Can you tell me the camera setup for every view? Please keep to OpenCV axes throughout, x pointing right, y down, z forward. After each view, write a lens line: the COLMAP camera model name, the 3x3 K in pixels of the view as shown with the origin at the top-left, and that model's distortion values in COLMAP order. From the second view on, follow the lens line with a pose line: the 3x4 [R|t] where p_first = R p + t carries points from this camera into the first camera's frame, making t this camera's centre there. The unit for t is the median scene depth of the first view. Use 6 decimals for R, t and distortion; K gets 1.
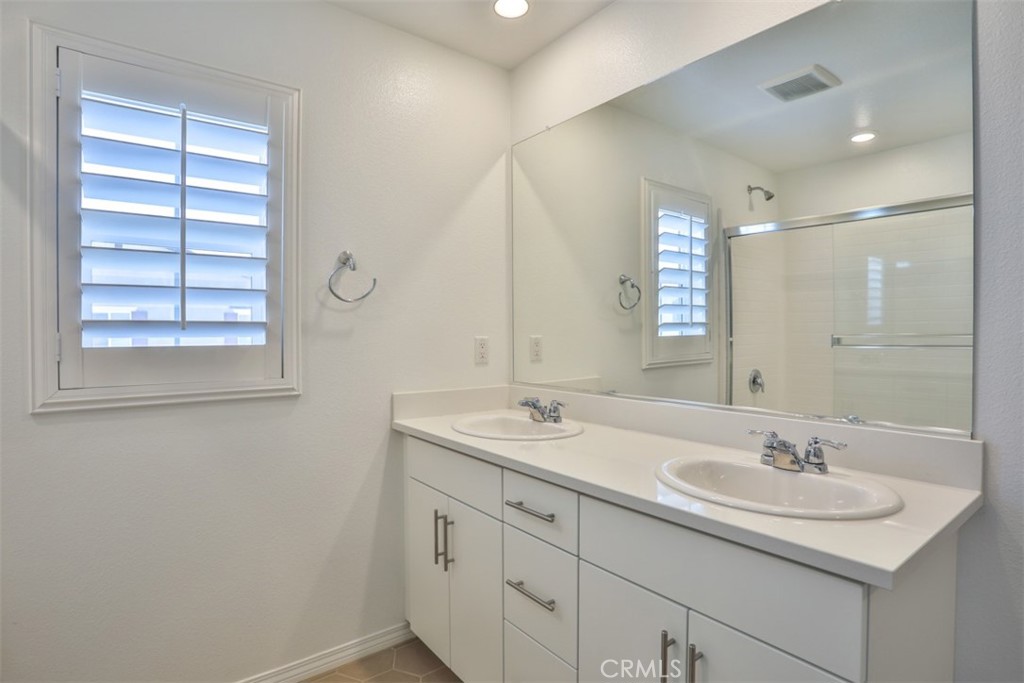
lens RADIAL K [[525.0, 0, 508.8], [0, 525.0, 338.5], [0, 0, 1]] dist [-0.082351, 0.037369]
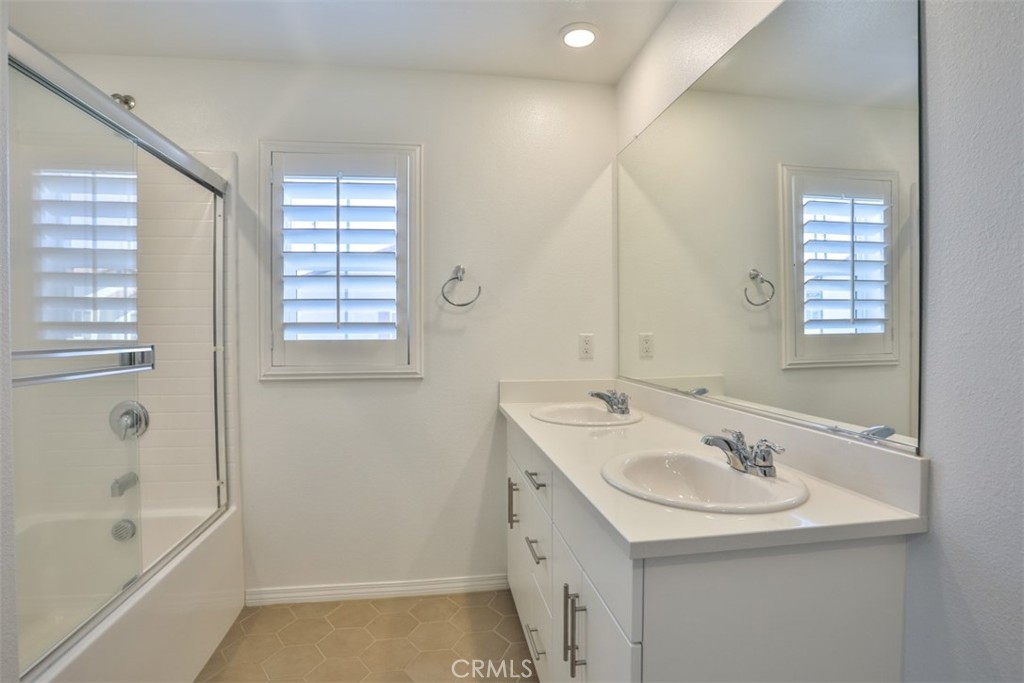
lens RADIAL K [[525.0, 0, 508.8], [0, 525.0, 338.5], [0, 0, 1]] dist [-0.082351, 0.037369]
pose [[0.879513, 0.009073, -0.475788, 0.426139], [-0.005251, 0.999942, 0.009363, -0.004452], [0.475846, -0.005737, 0.879510, -0.063483]]
